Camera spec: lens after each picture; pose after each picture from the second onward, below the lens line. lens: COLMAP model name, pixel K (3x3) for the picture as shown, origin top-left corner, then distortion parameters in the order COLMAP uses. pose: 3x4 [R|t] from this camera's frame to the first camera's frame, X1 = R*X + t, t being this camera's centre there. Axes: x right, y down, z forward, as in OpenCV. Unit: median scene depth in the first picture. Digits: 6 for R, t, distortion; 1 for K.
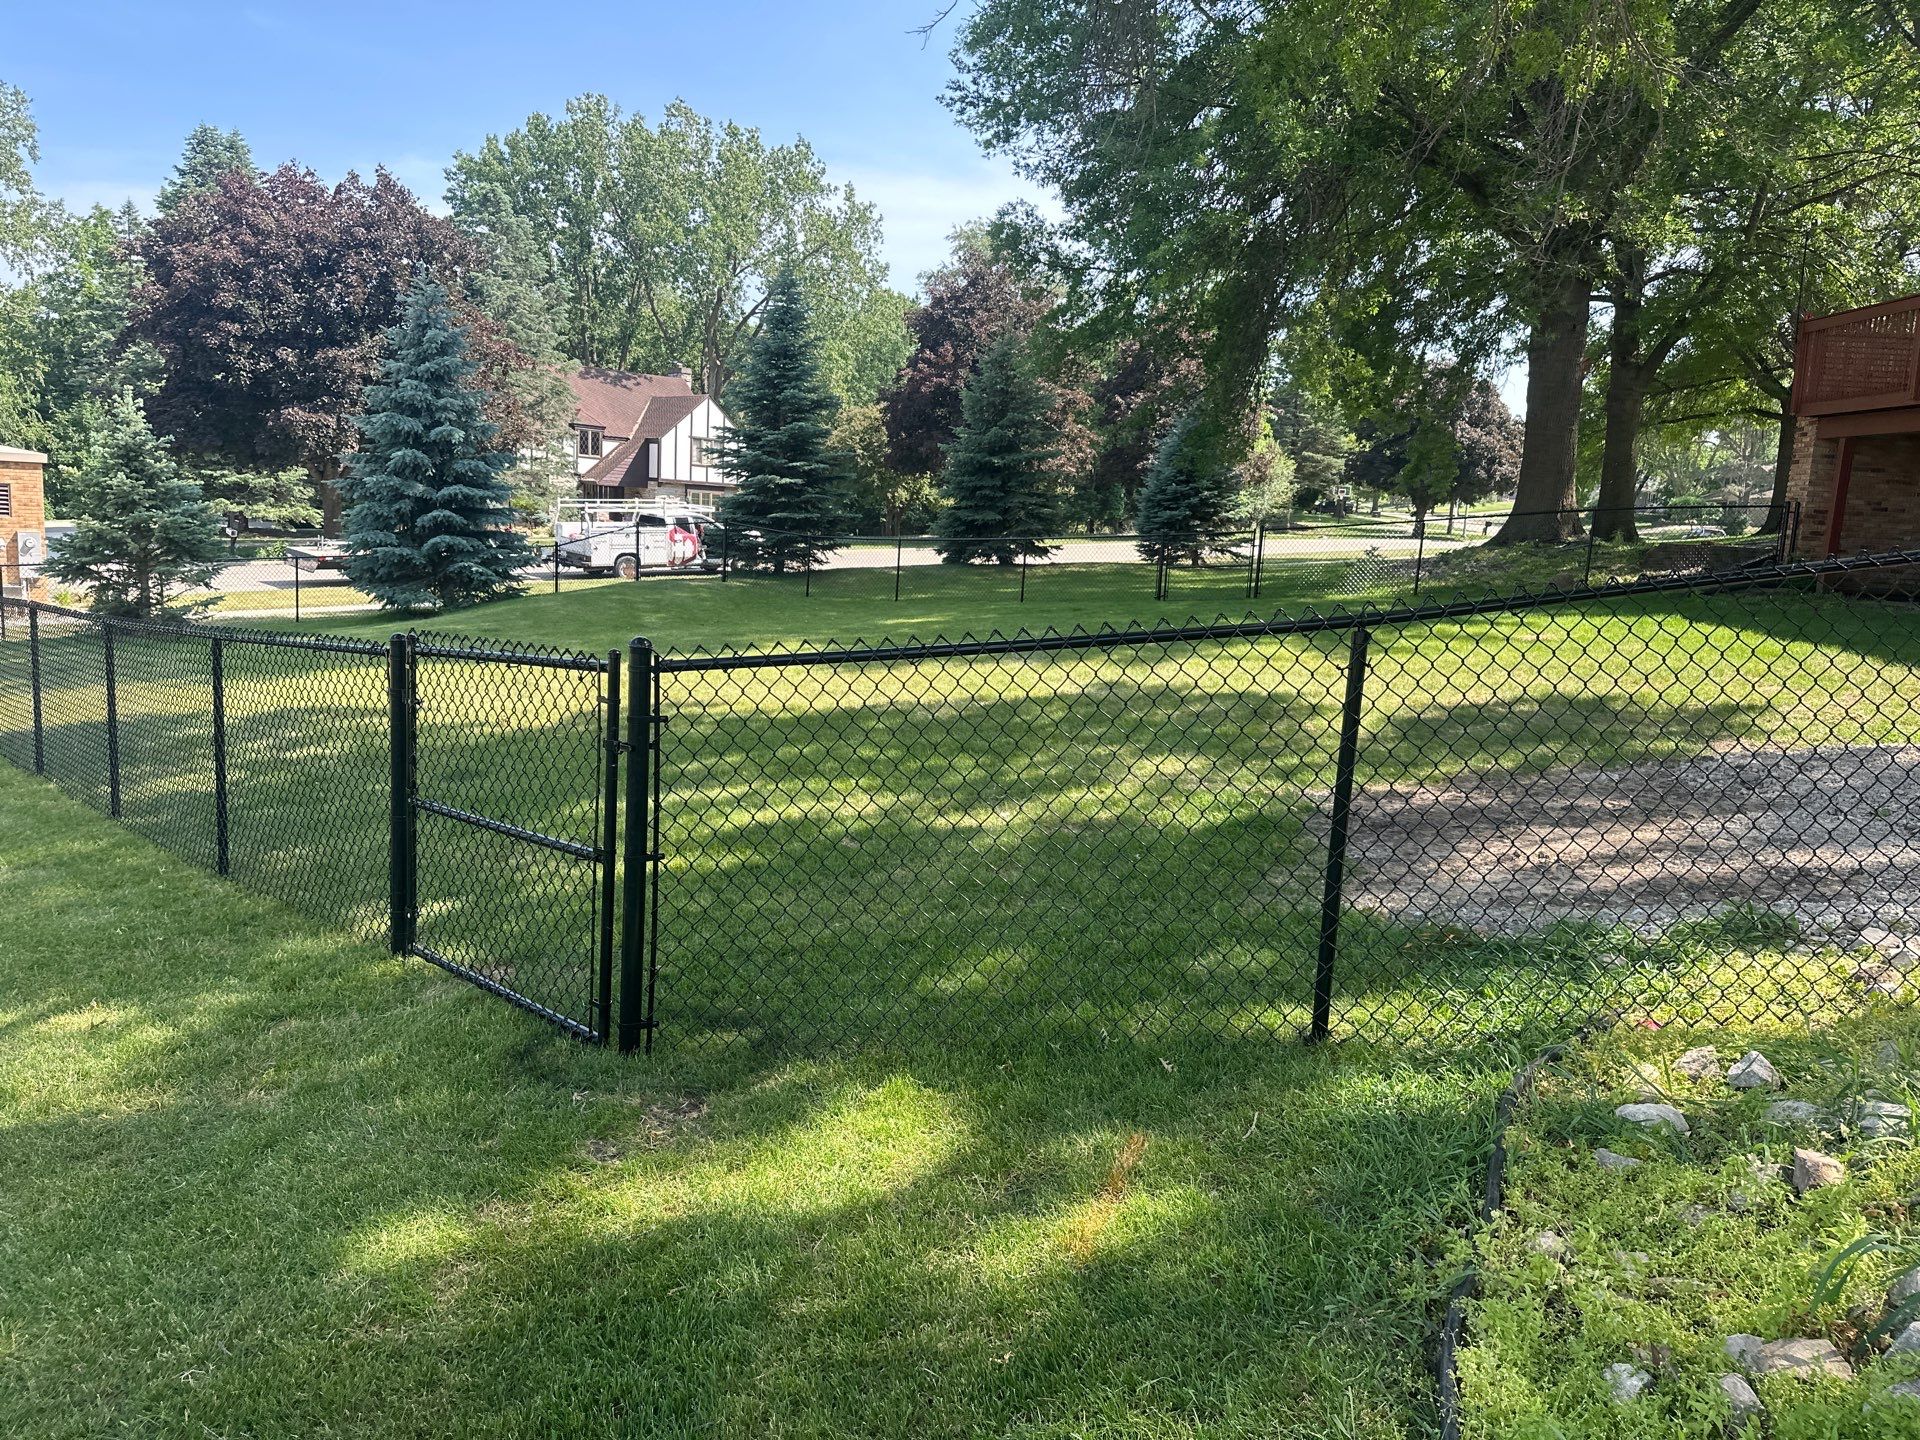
lens RADIAL K [[1339.3, 0, 963.5], [0, 1339.3, 719.2], [0, 0, 1]] dist [0.065511, -0.075436]
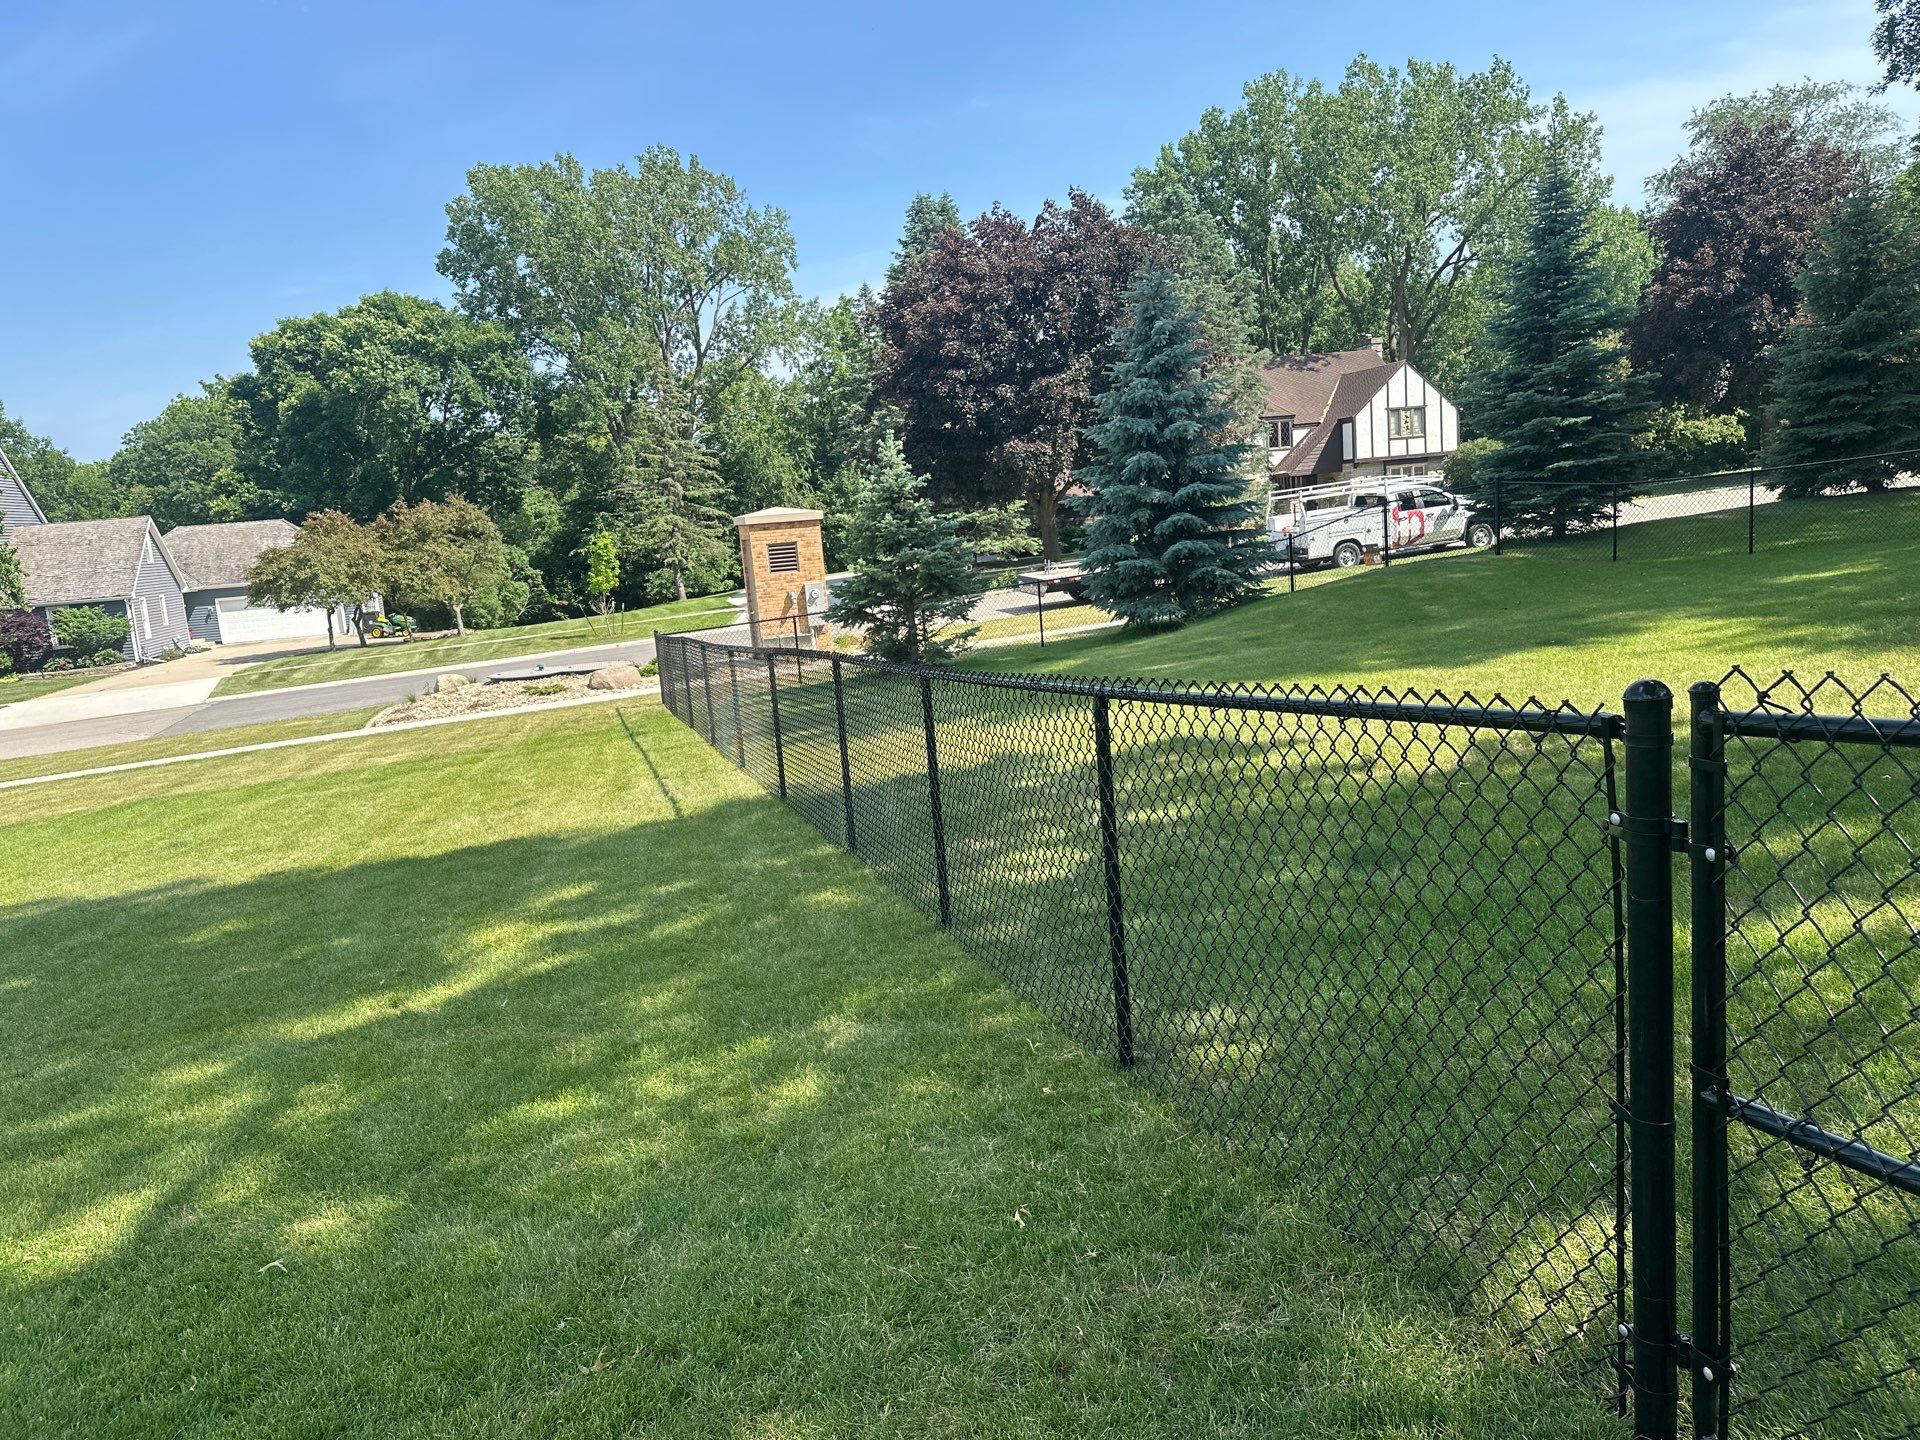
lens RADIAL K [[1351.1, 0, 973.0], [0, 1351.1, 717.7], [0, 0, 1]] dist [0.051195, -0.063746]
pose [[0.882017, -0.057083, -0.467748, -0.048187], [0.058122, 0.998235, -0.012224, -0.006721], [0.467620, -0.016404, 0.883777, 0.064707]]
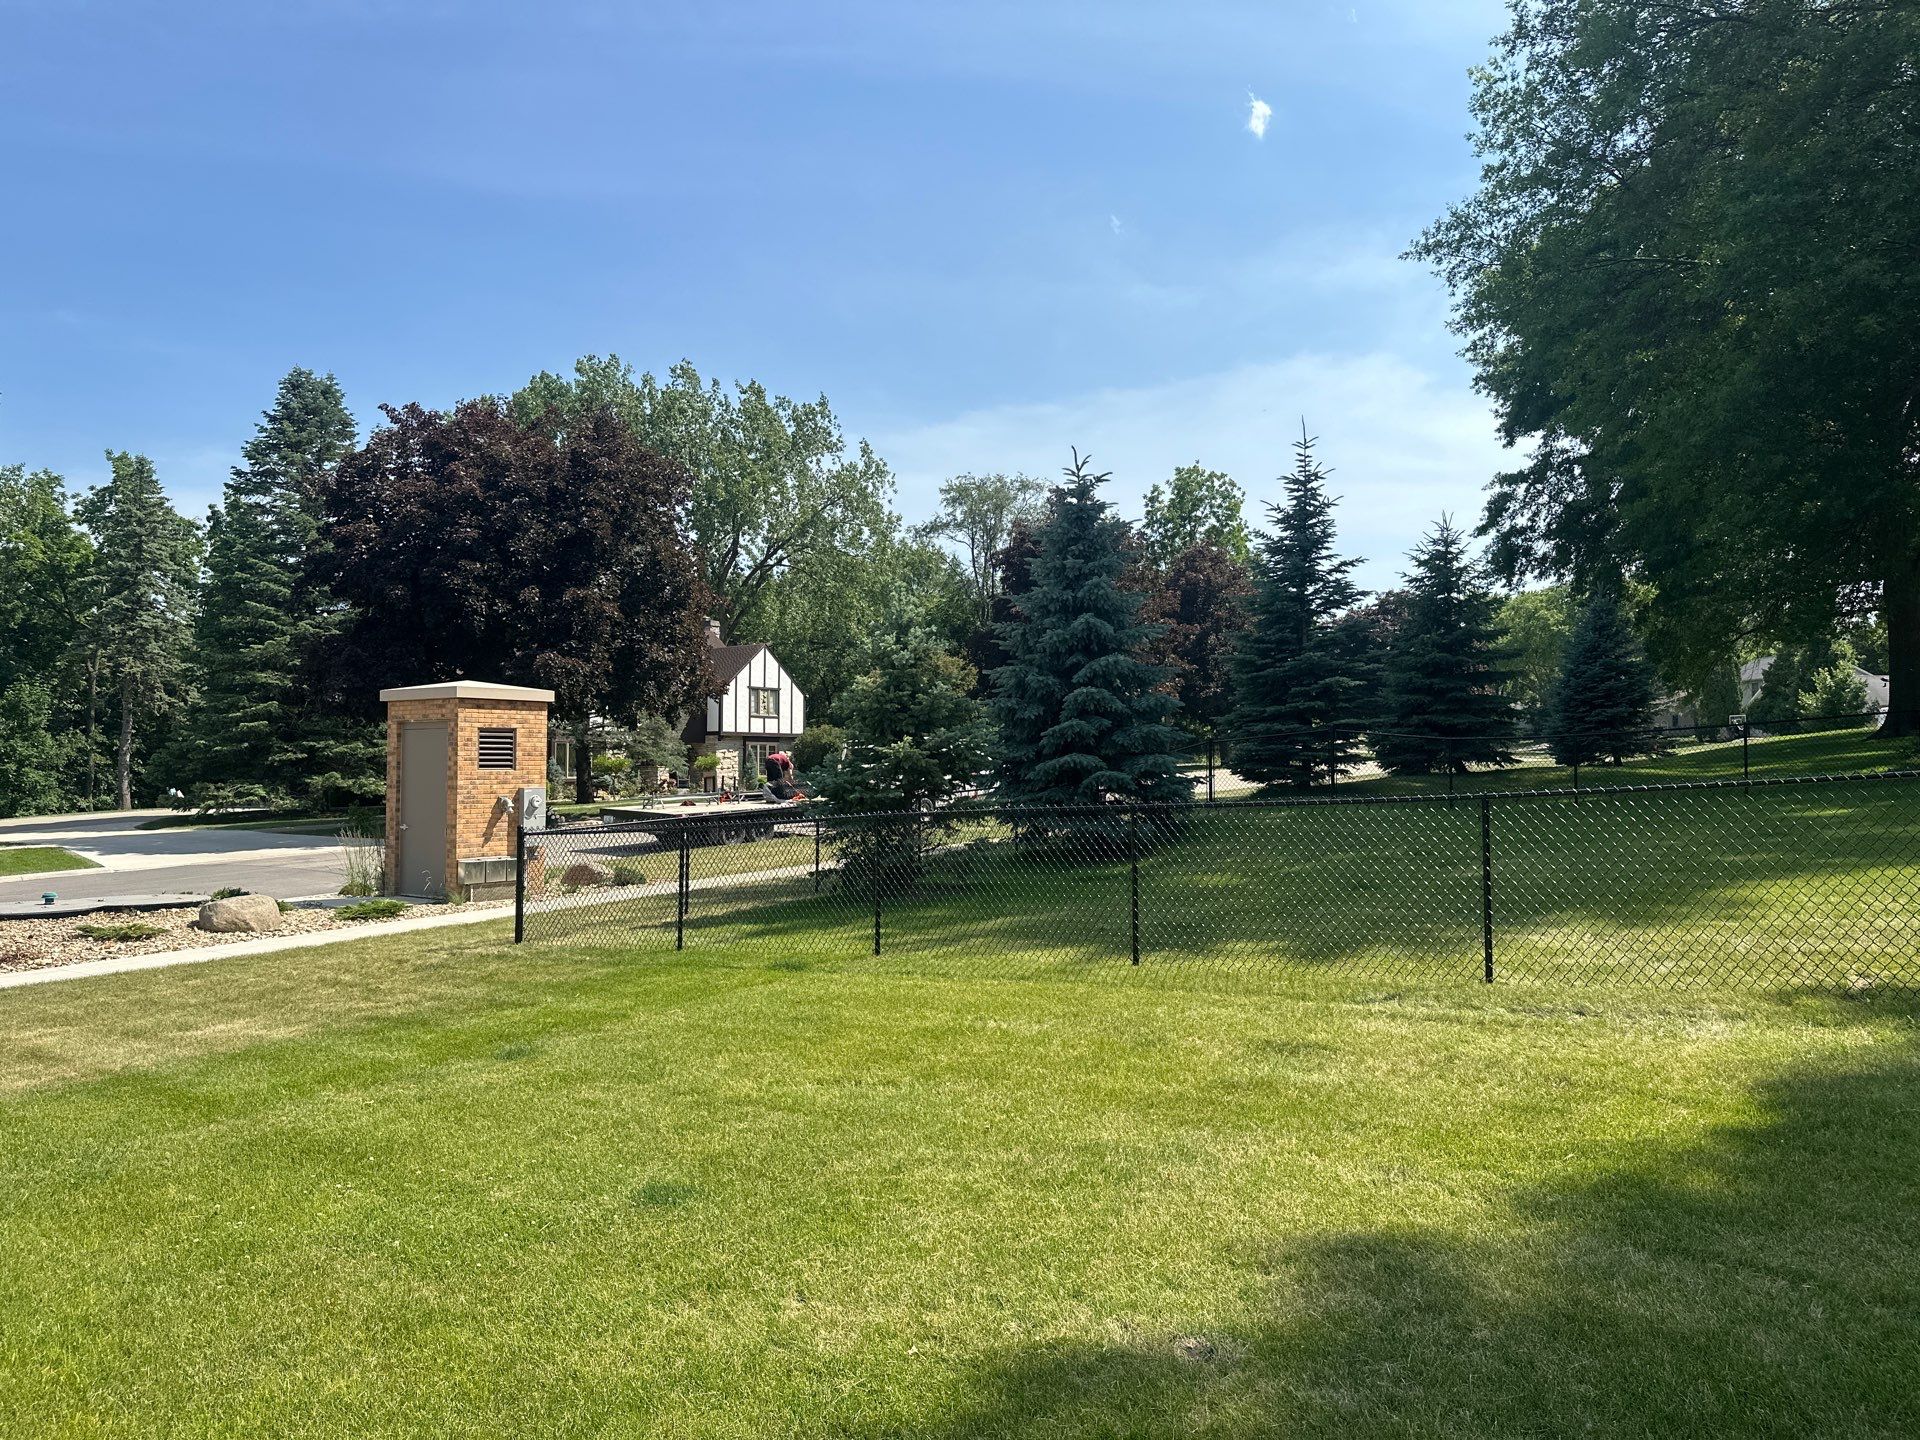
lens RADIAL K [[1339.3, 0, 949.1], [0, 1339.3, 697.5], [0, 0, 1]] dist [0.065511, -0.075436]
pose [[0.984754, -0.046312, 0.167677, -0.361506], [0.079855, 0.976696, -0.199220, -0.009851], [-0.154543, 0.209572, 0.965503, 0.127952]]
